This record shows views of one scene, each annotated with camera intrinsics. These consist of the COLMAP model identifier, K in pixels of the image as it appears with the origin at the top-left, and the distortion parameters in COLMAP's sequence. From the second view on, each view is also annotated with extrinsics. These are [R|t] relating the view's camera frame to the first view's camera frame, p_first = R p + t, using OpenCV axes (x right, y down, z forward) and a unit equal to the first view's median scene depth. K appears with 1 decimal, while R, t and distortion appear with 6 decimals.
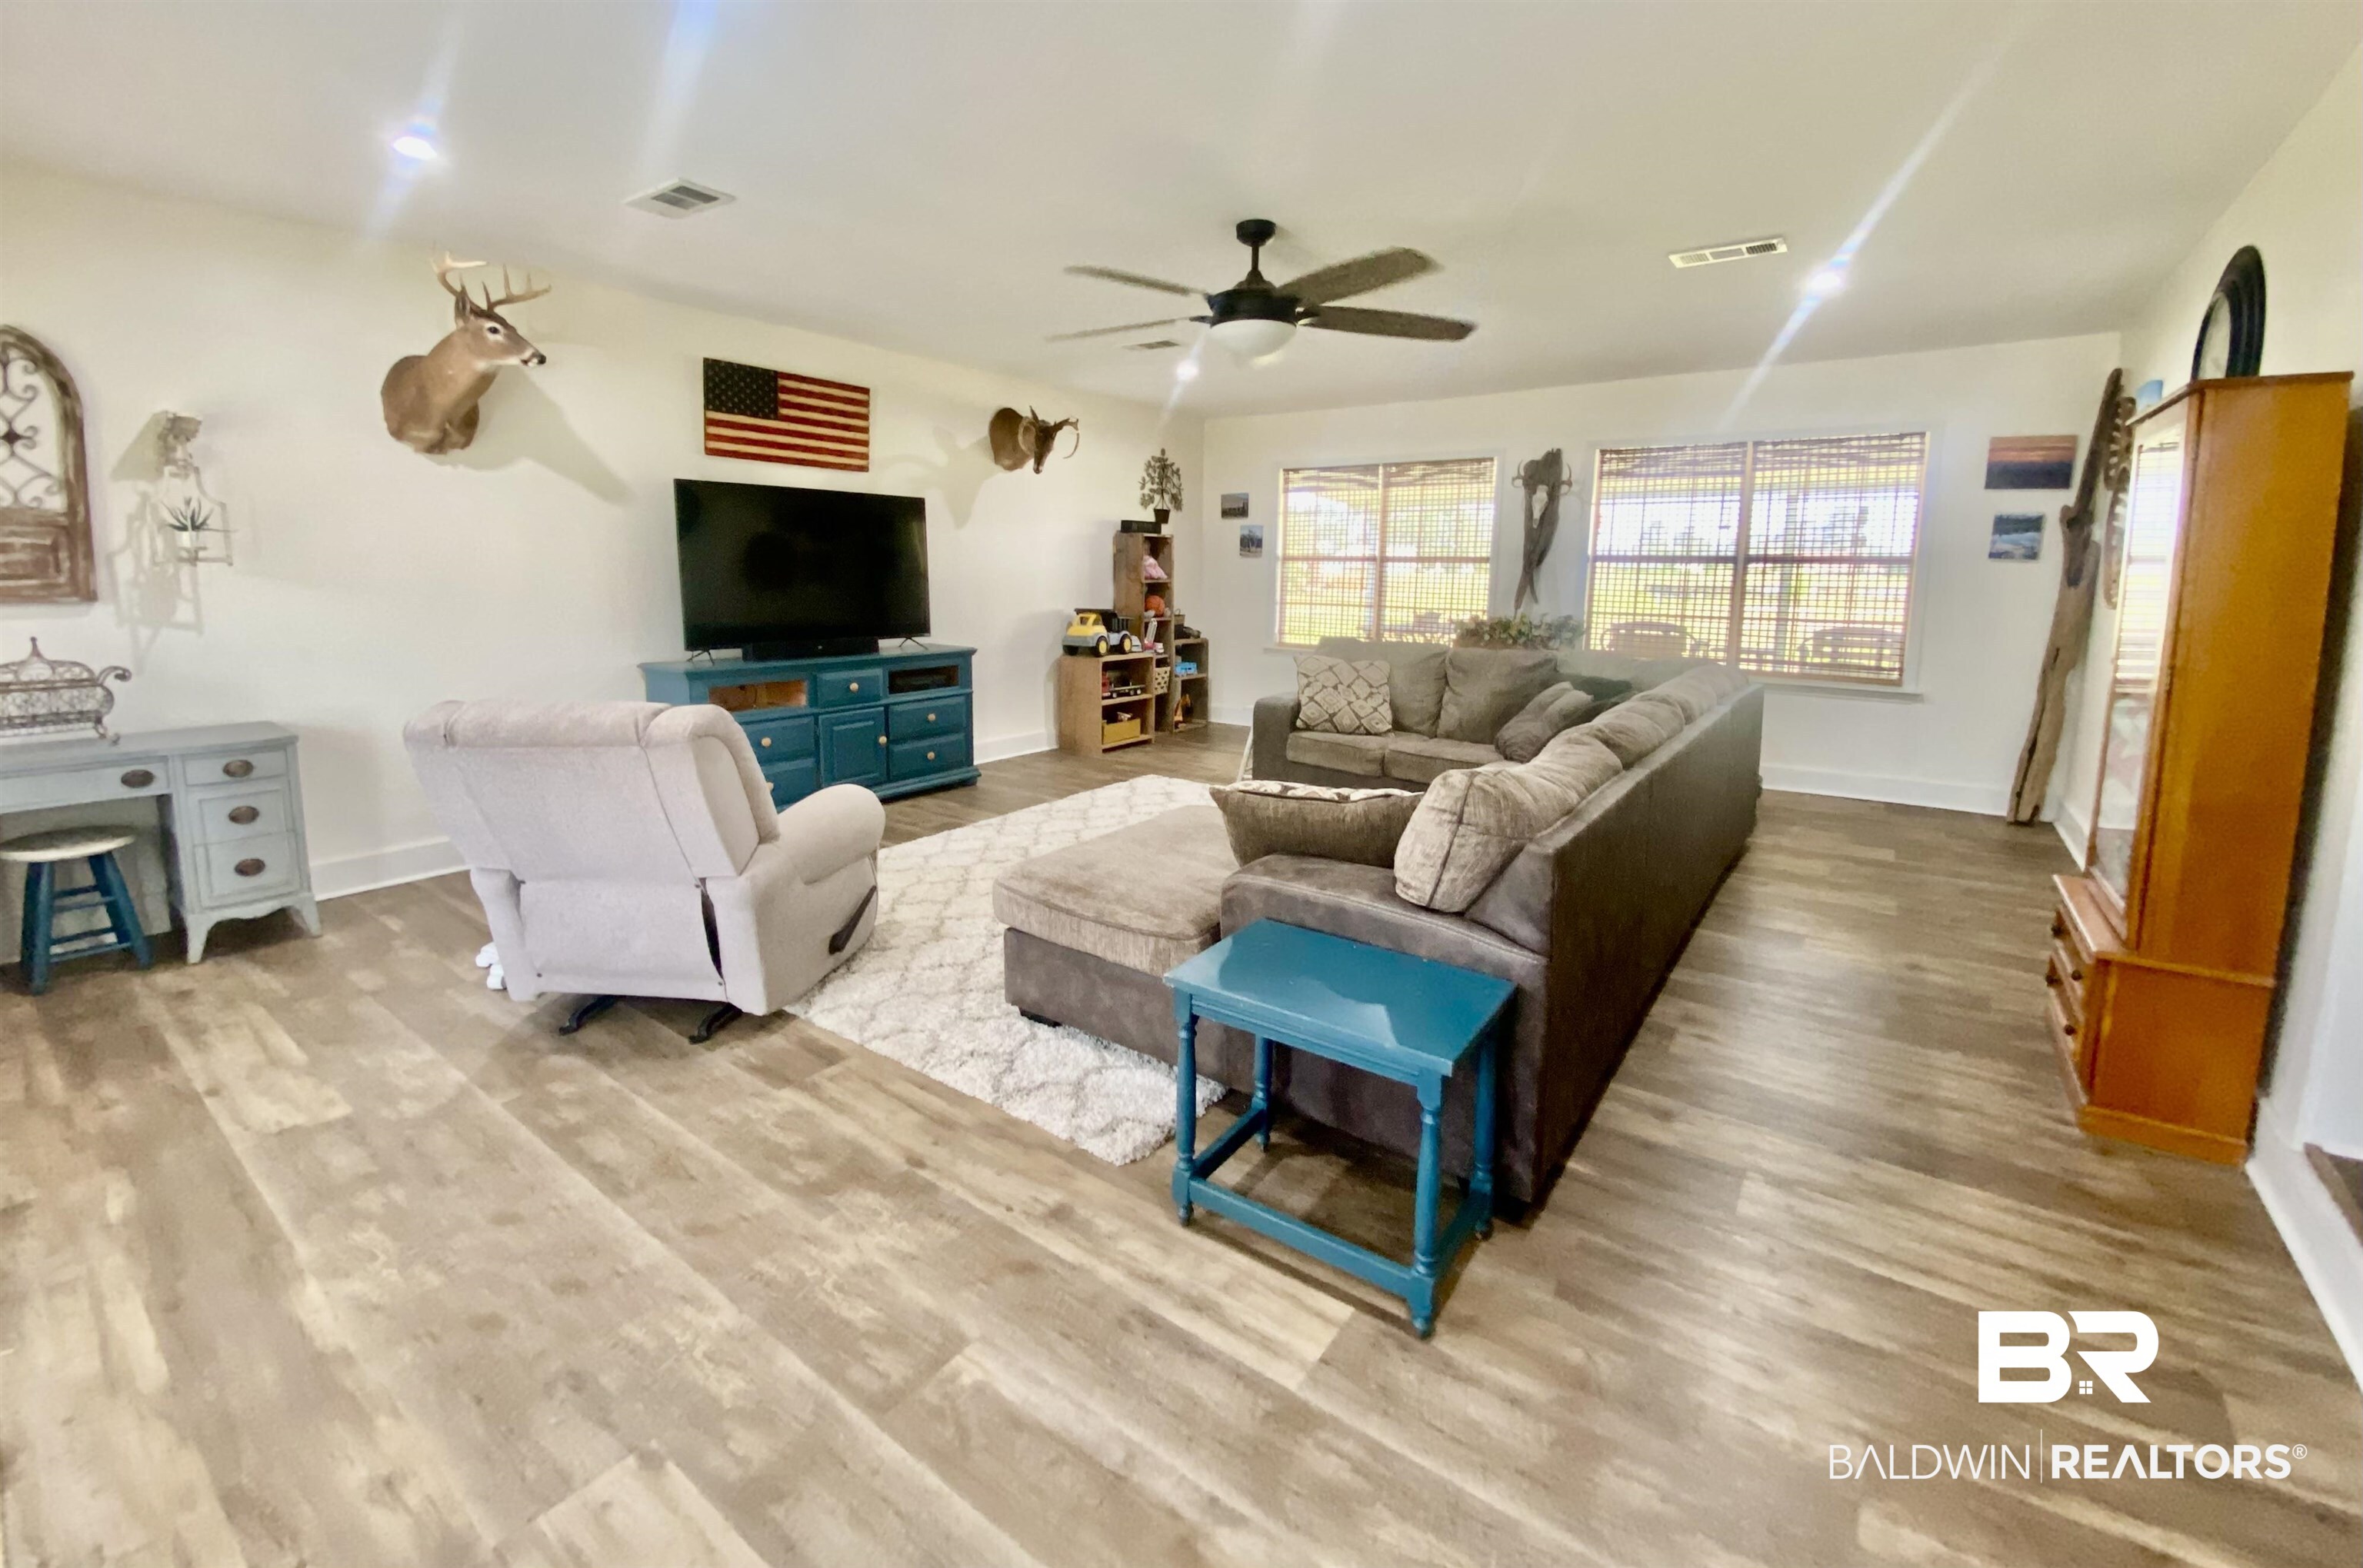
lens RADIAL K [[960.0, 0, 1173.6], [0, 960.0, 694.5], [0, 0, 1]] dist [0.054713, -0.047226]
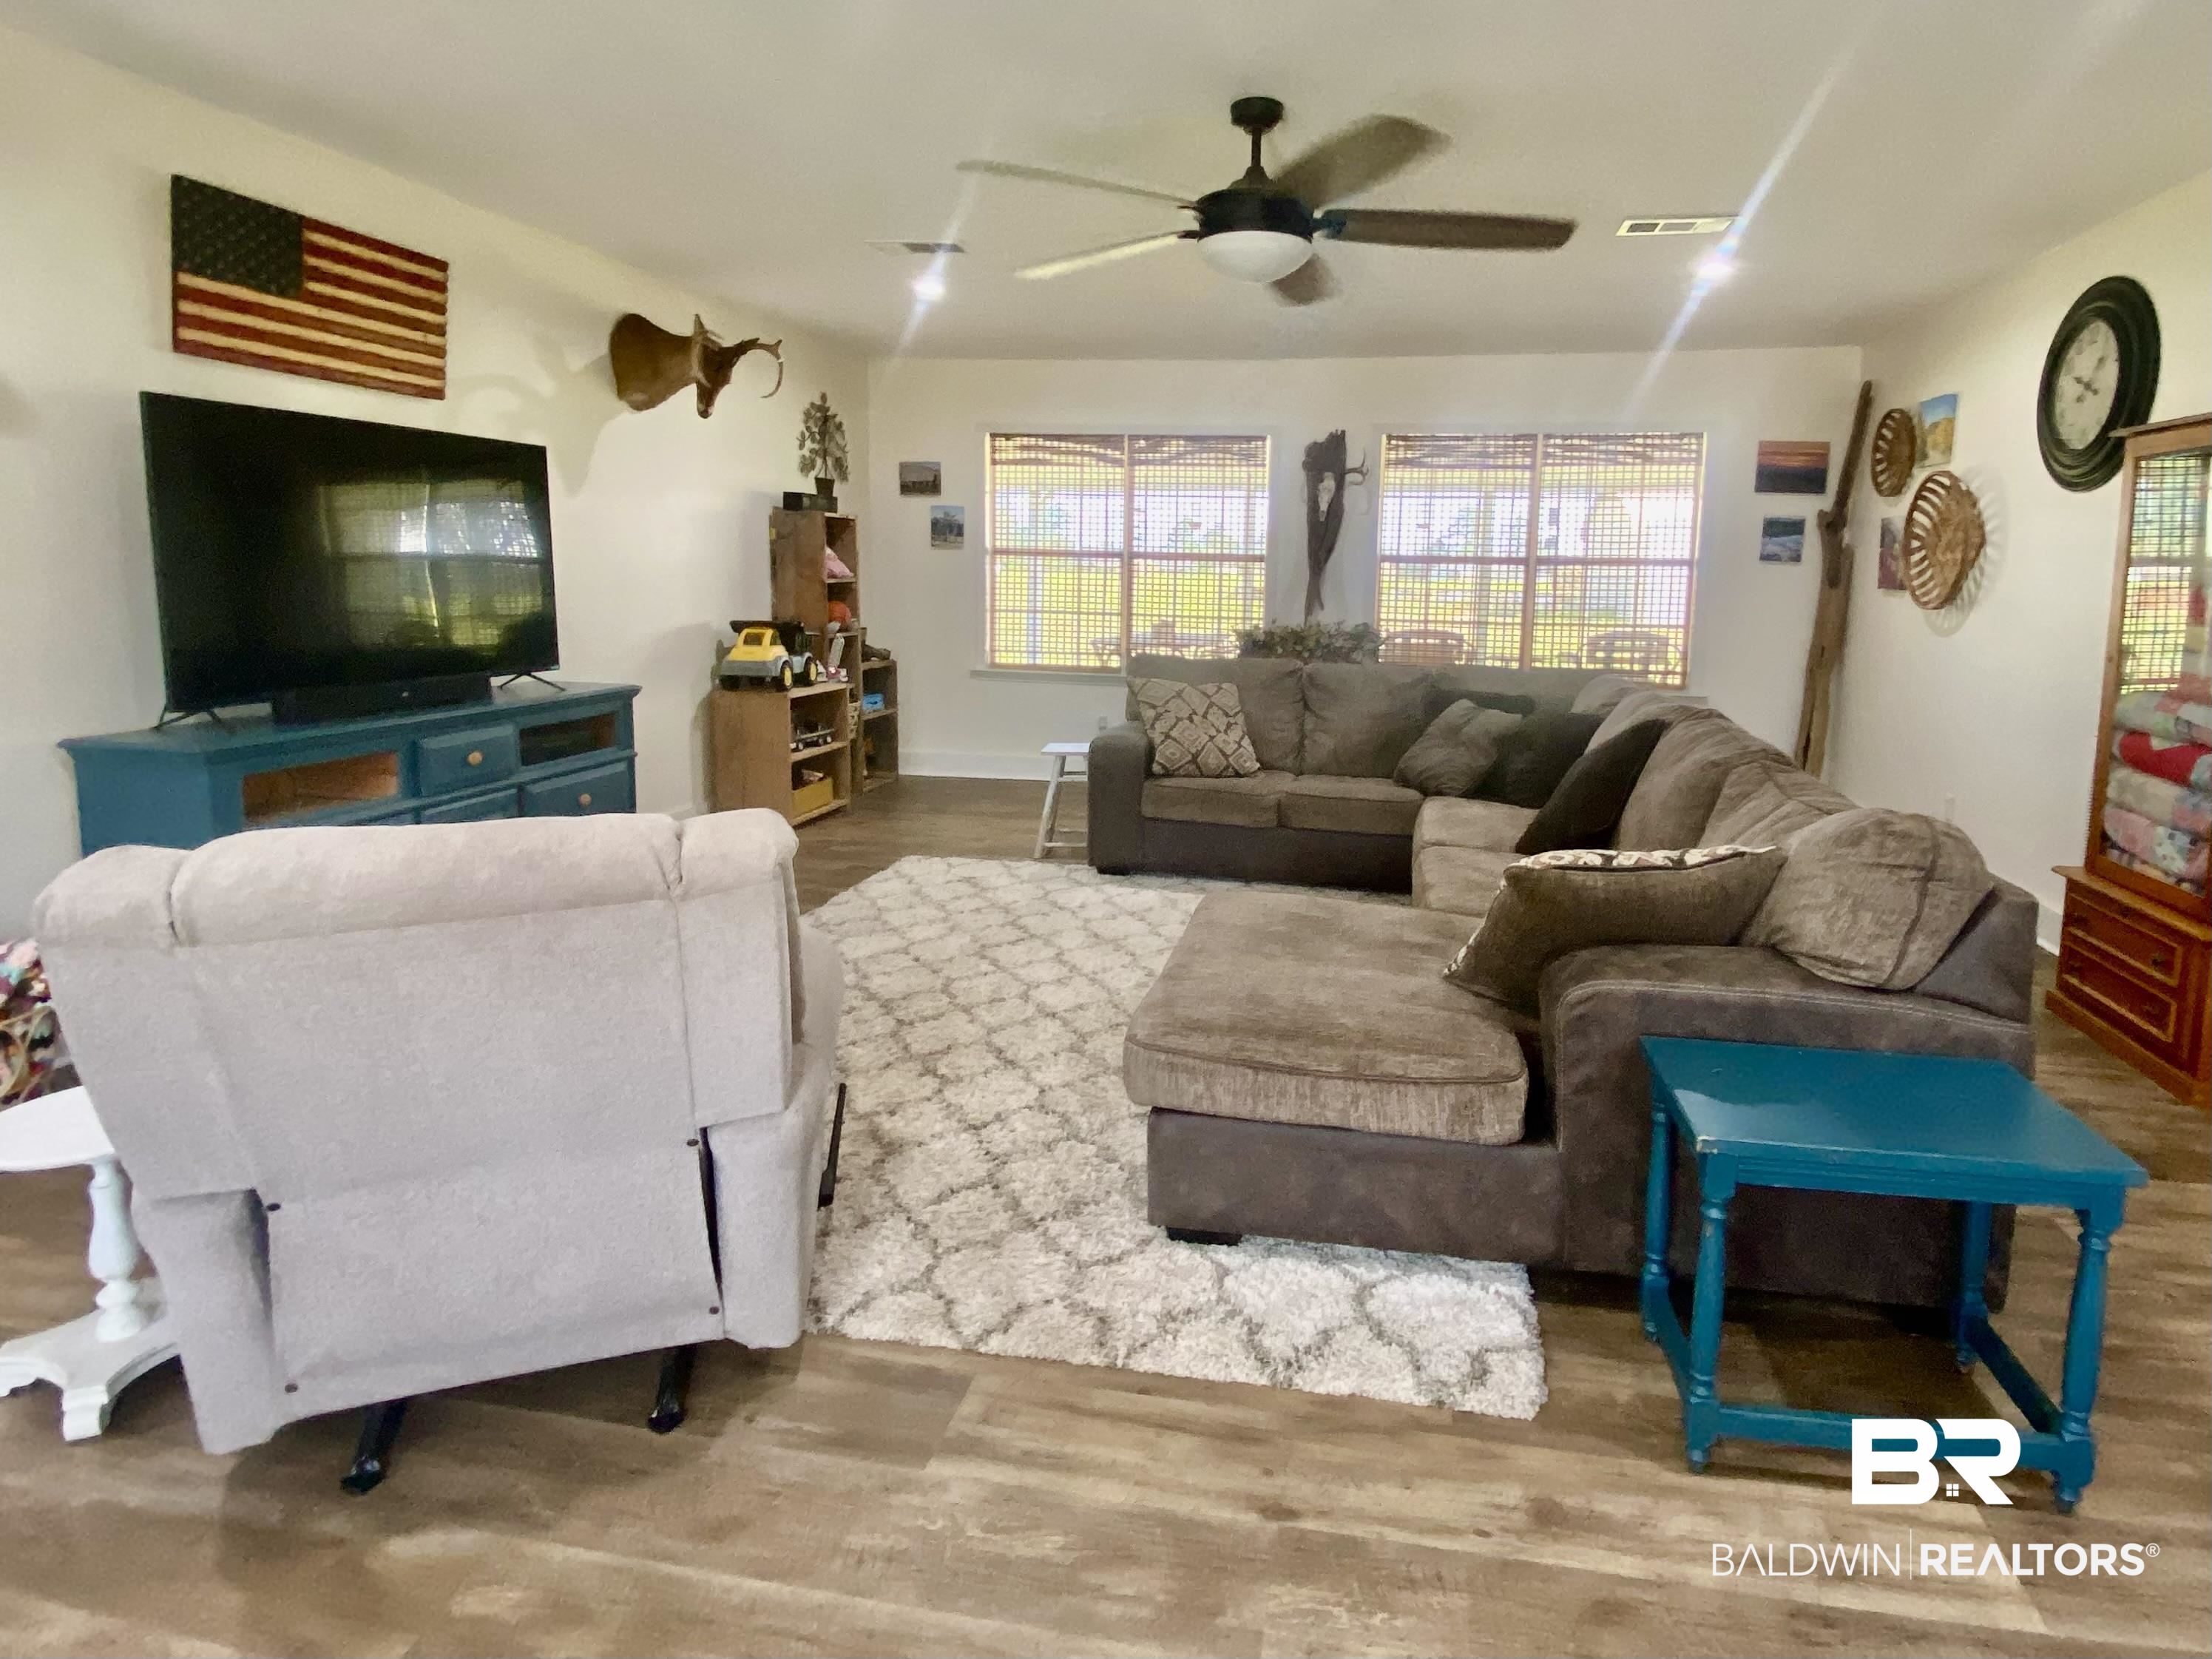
lens RADIAL K [[1201.1, 0, 1200.4], [0, 1201.1, 717.2], [0, 0, 1]] dist [0.073689, -0.079274]
pose [[0.893296, -0.048282, 0.446867, -0.223976], [0.050258, 0.998709, 0.007440, -0.013794], [-0.446649, 0.015813, 0.894569, 0.108539]]
